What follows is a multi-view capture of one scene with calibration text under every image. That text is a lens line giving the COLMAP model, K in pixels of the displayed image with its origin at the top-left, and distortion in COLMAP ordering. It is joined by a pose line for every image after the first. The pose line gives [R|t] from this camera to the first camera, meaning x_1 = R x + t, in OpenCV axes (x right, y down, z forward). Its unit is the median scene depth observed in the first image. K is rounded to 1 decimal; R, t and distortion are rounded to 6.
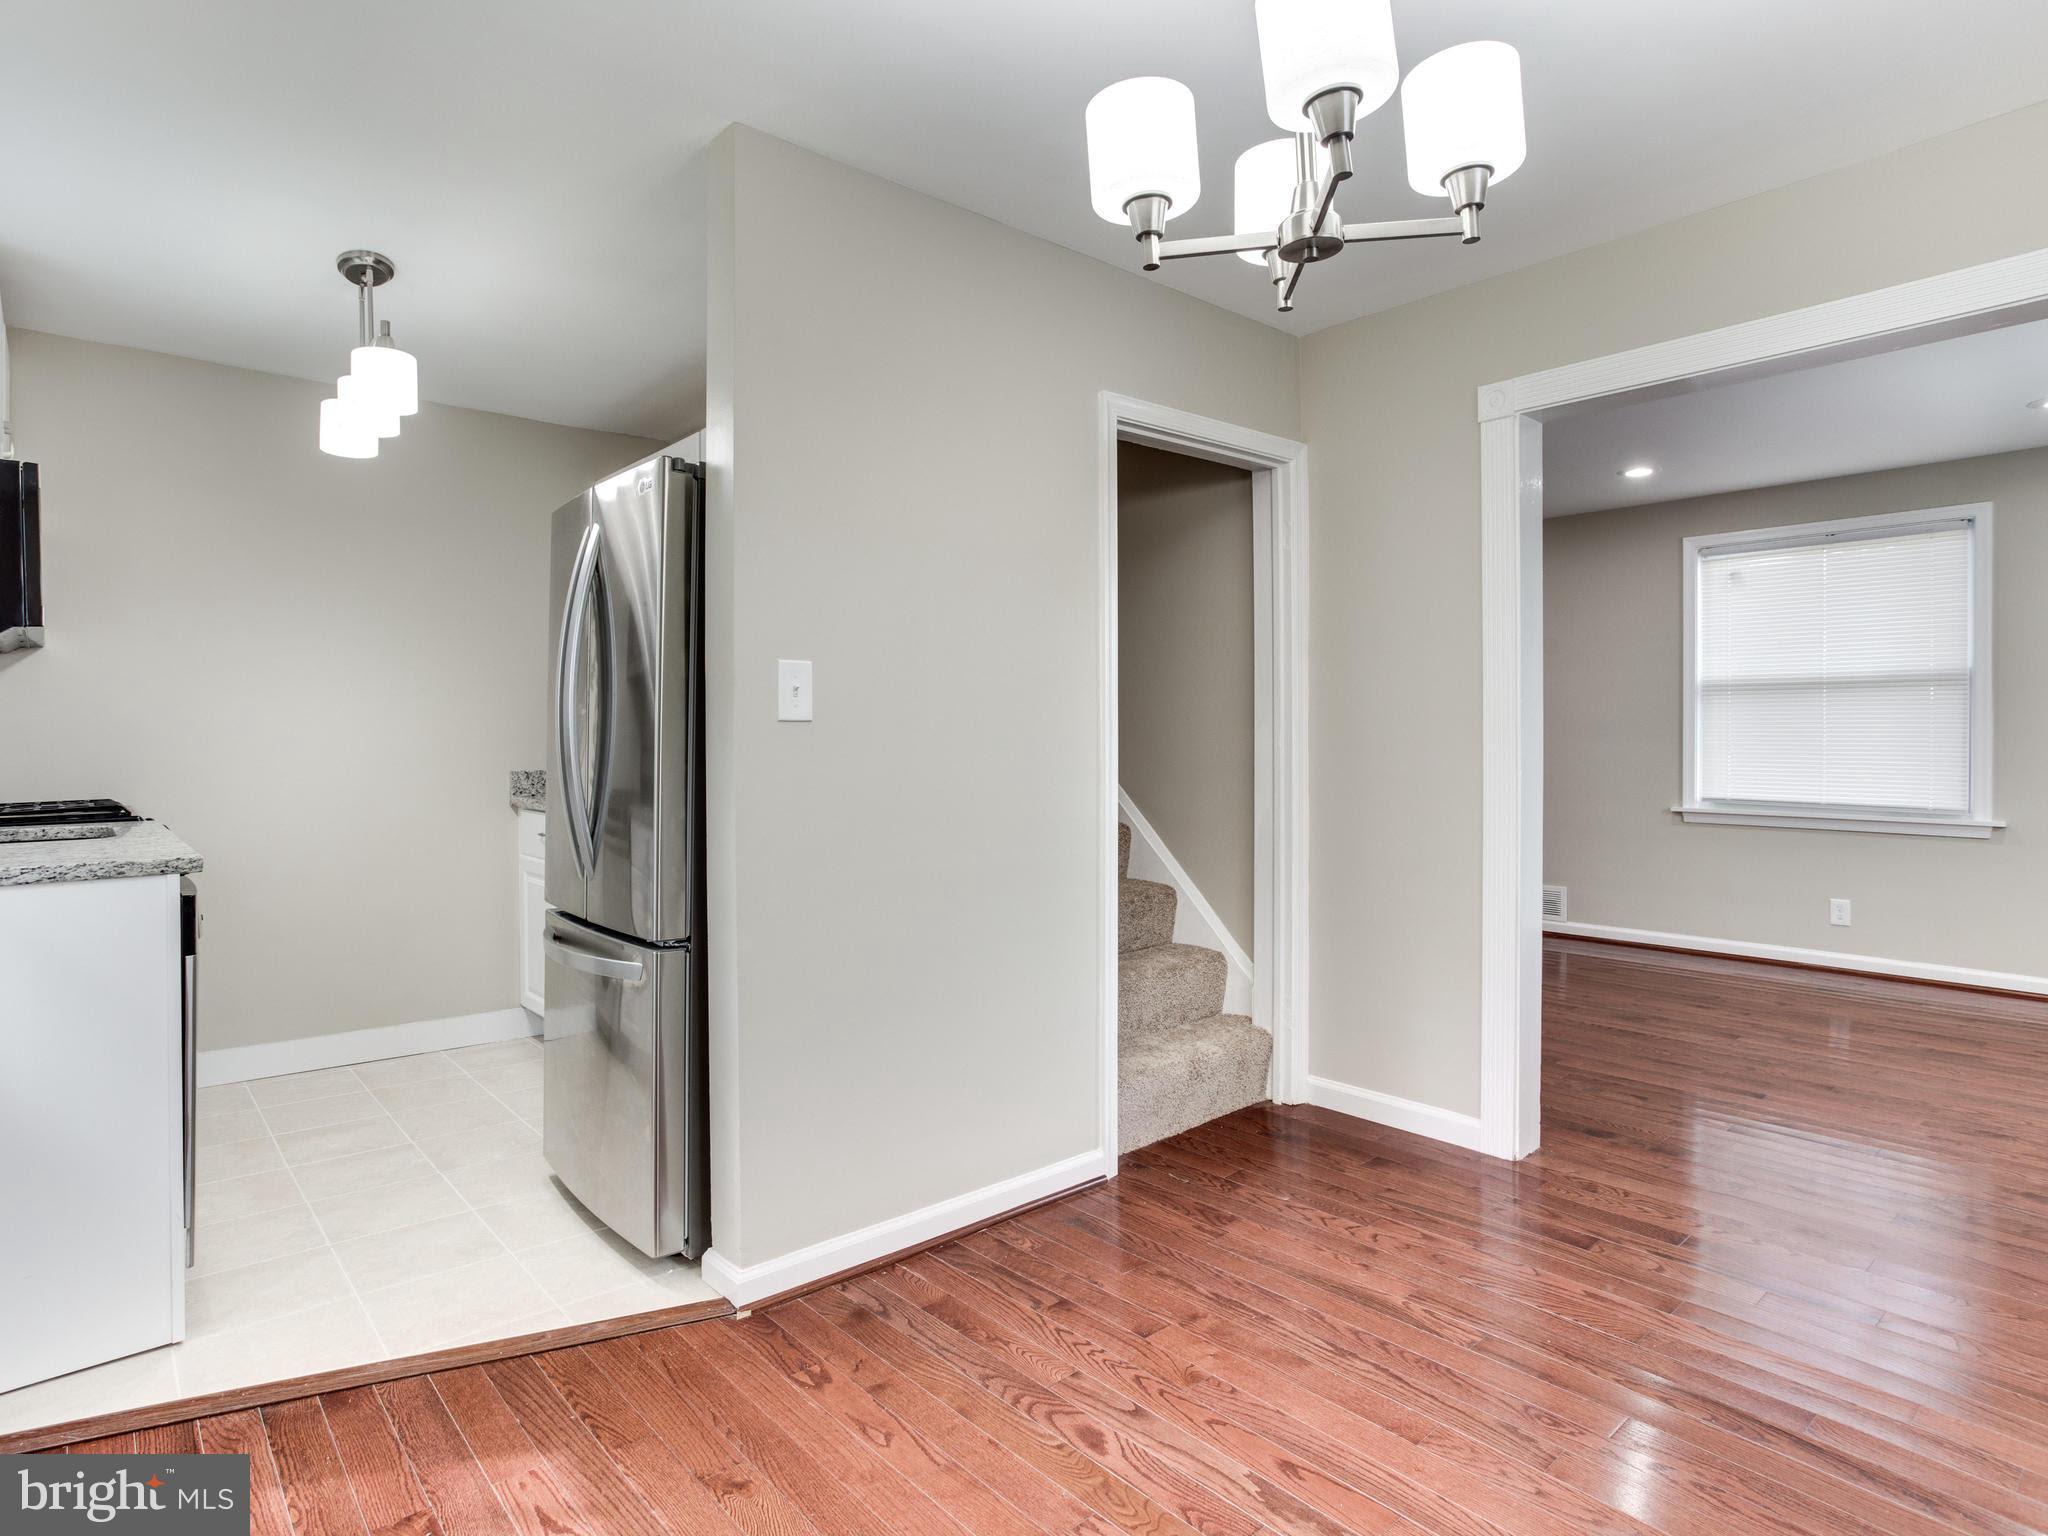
lens RADIAL K [[1114.5, 0, 1020.6], [0, 1114.5, 741.9], [0, 0, 1]] dist [-0.055937, 0.032094]
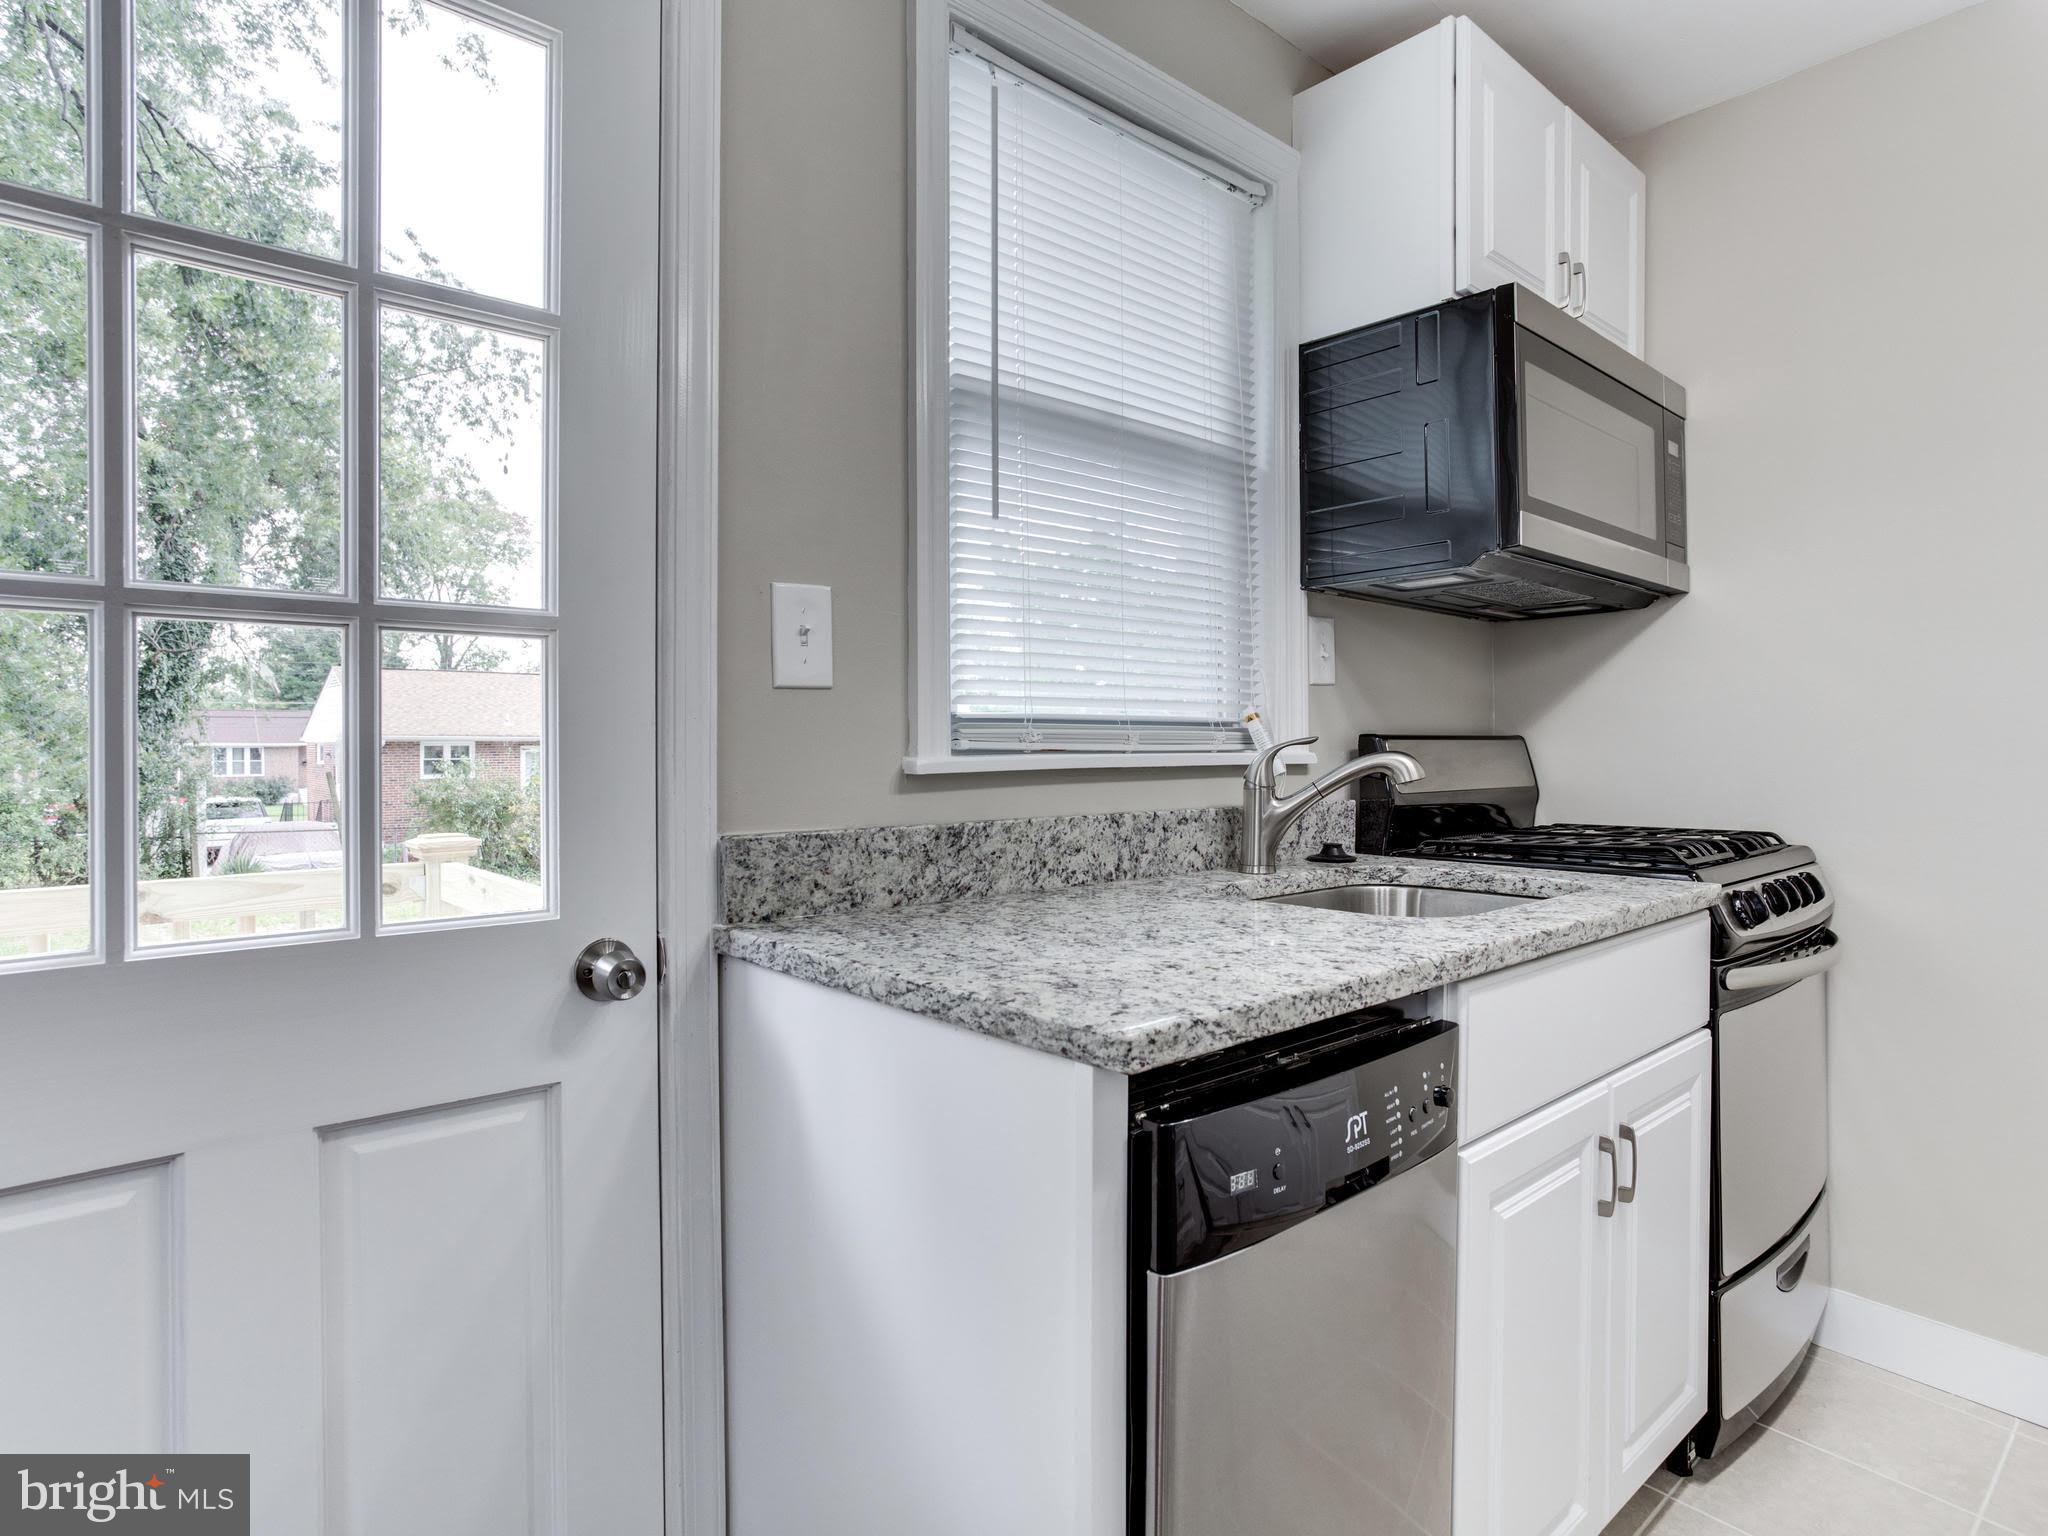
lens RADIAL K [[1131.7, 0, 1008.3], [0, 1131.7, 753.2], [0, 0, 1]] dist [-0.052095, 0.034073]
pose [[-0.007316, 0.014863, -0.999863, -0.325516], [-0.004631, 0.999878, 0.014897, 0.003546], [0.999963, 0.004739, -0.007246, 0.849746]]
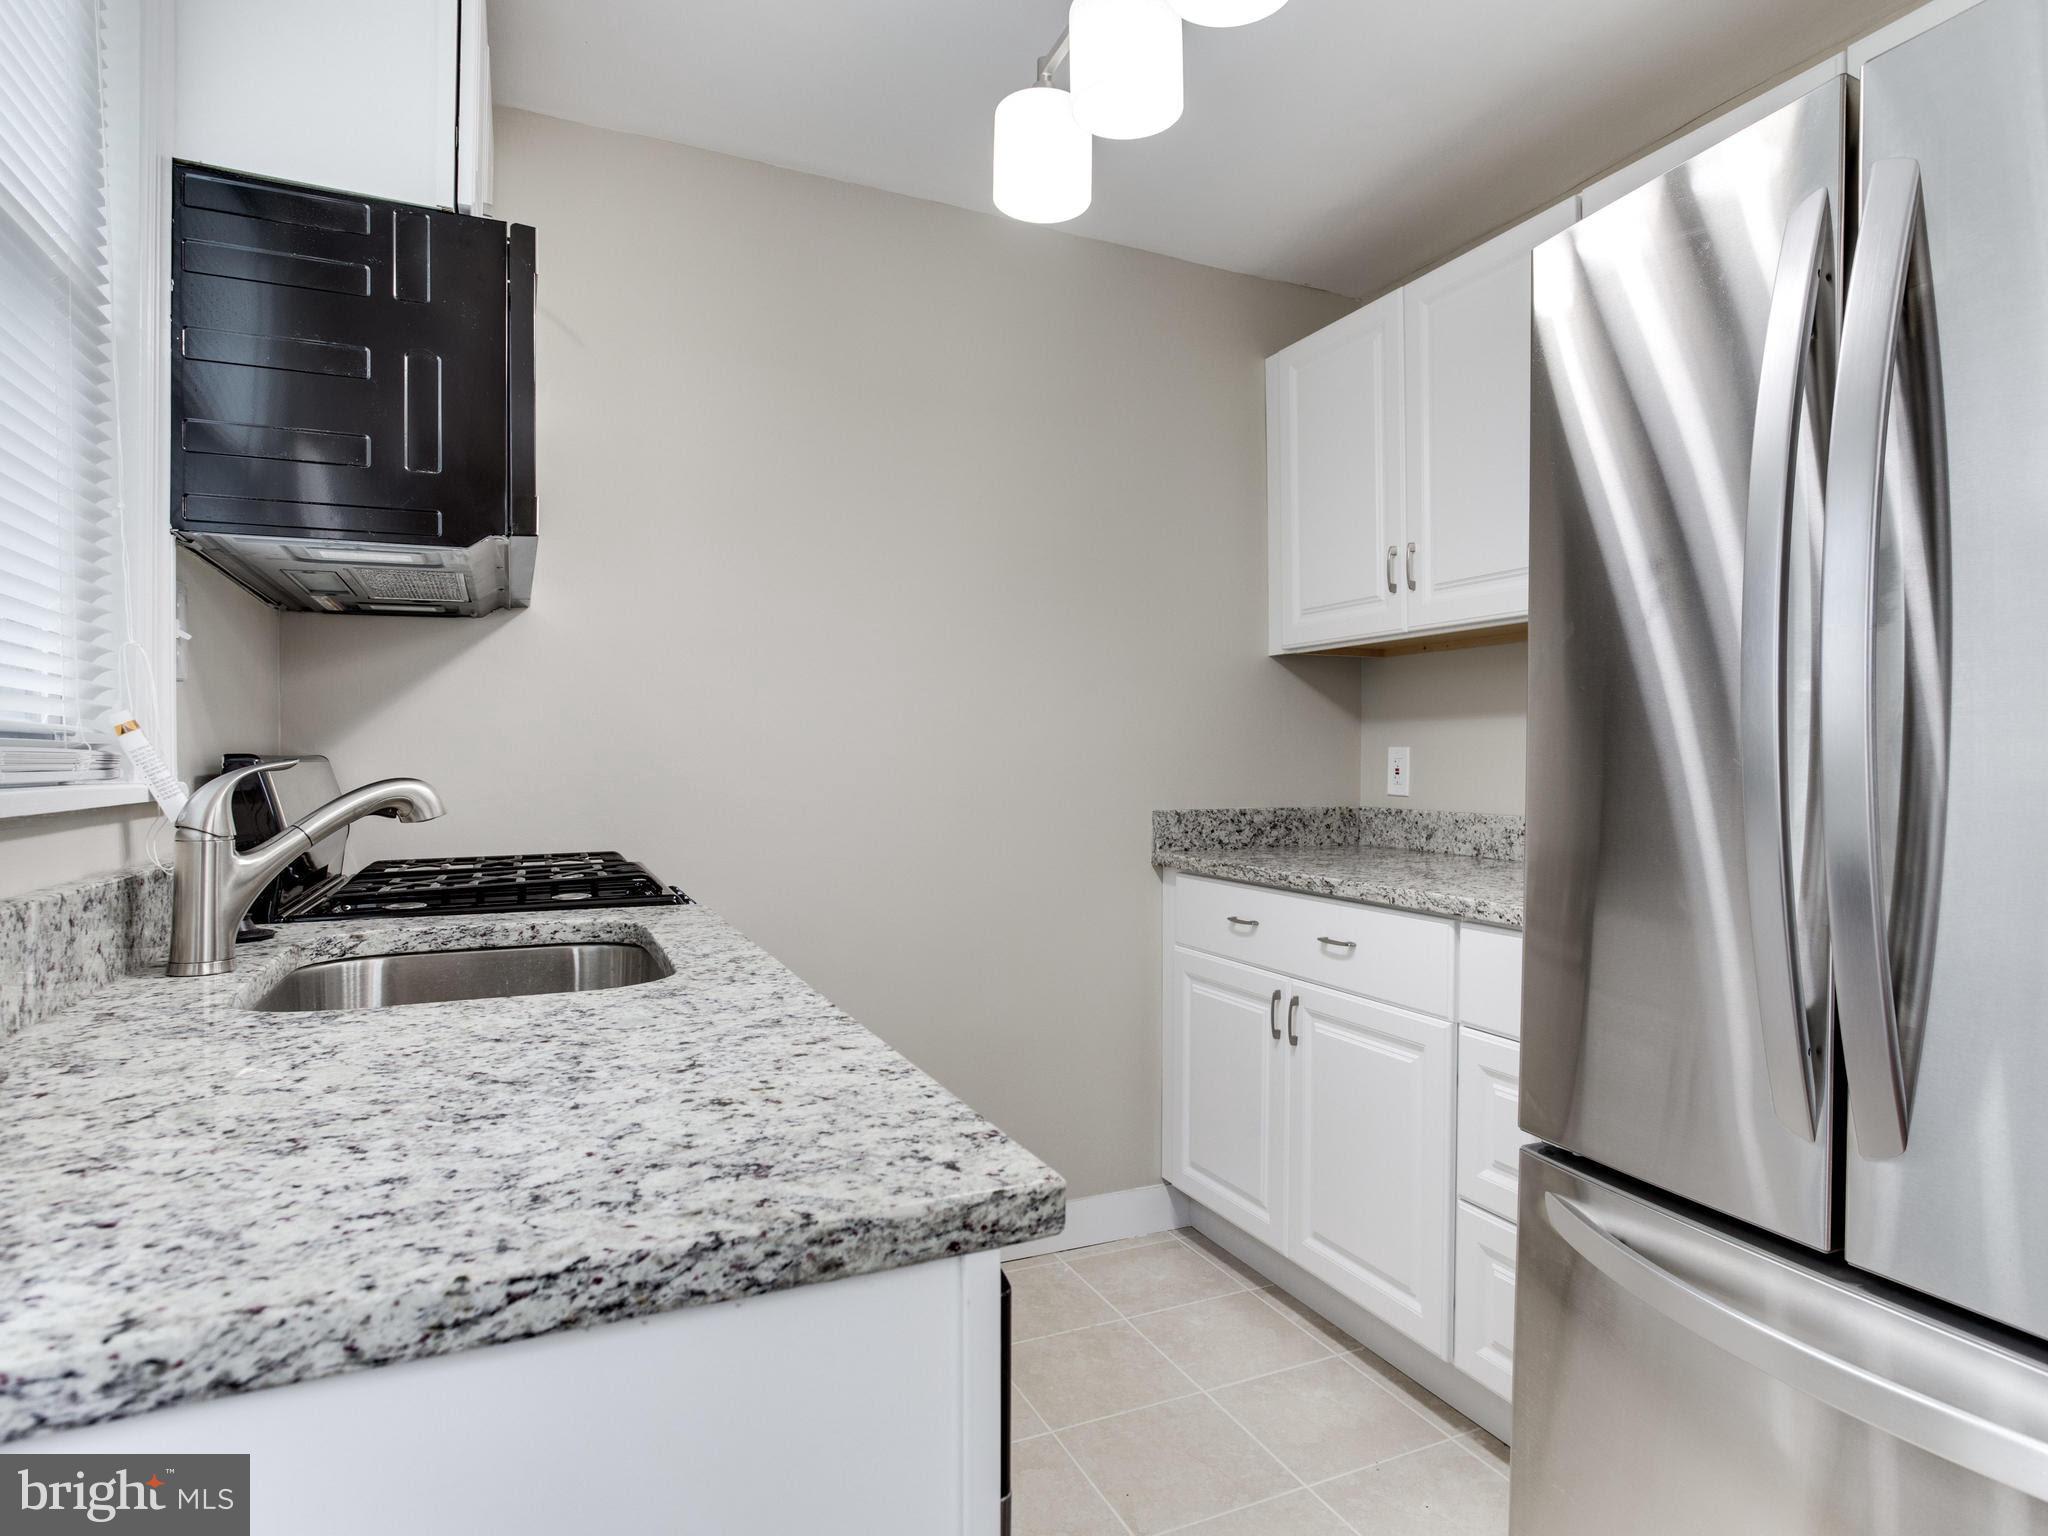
lens RADIAL K [[1157.8, 0, 1098.2], [0, 1157.8, 764.9], [0, 0, 1]] dist [-0.055324, 0.030080]
pose [[0.967059, 0.009081, -0.254390, -0.592362], [-0.009642, 0.999953, -0.000956, 0.002472], [0.254370, 0.003377, 0.967101, 0.640820]]
